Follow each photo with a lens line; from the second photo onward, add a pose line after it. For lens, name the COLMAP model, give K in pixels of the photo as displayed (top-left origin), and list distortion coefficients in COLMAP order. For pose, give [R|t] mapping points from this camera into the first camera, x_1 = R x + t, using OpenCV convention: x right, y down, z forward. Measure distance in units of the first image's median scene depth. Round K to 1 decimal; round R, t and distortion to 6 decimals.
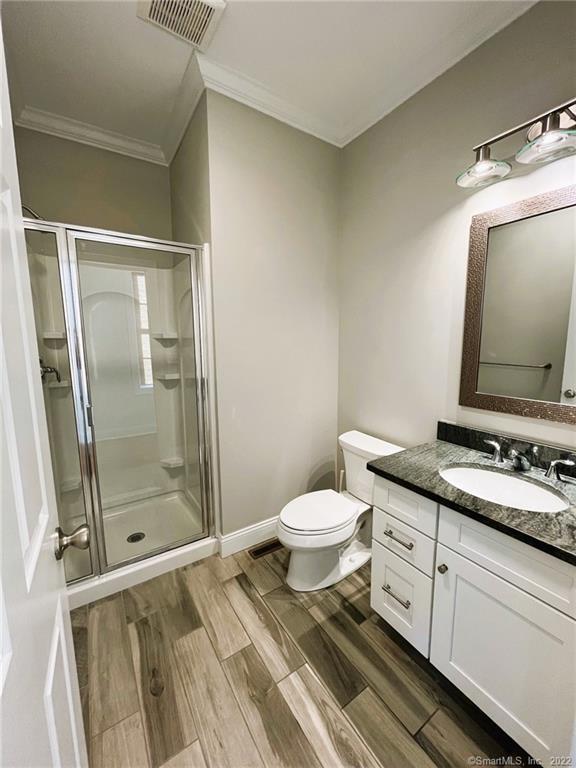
lens RADIAL K [[310.8, 0, 289.1], [0, 310.8, 383.5], [0, 0, 1]] dist [0.000913, 0.000057]
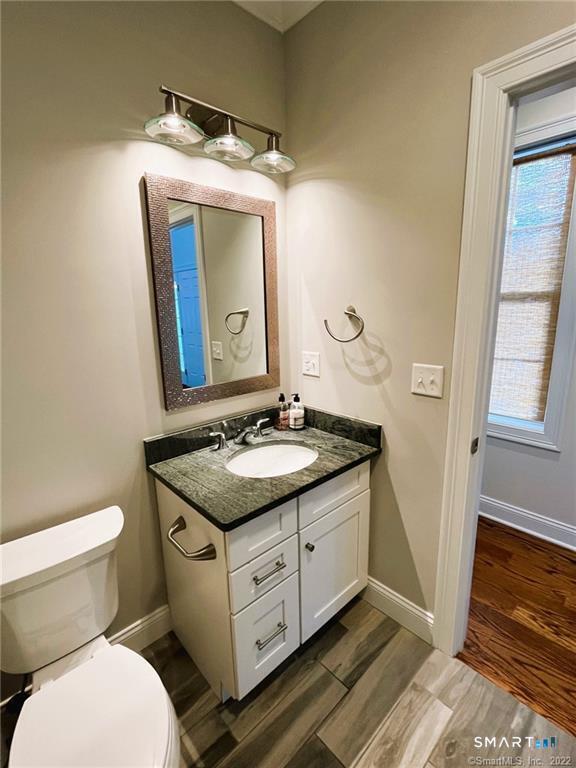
lens RADIAL K [[358.8, 0, 287.8], [0, 358.8, 379.5], [0, 0, 1]] dist [-0.004428, -0.000706]
pose [[-0.170969, -0.191995, 0.966389, -0.500603], [0.164905, 0.961419, 0.220182, -0.206664], [-0.971378, 0.197006, -0.132712, 1.008178]]
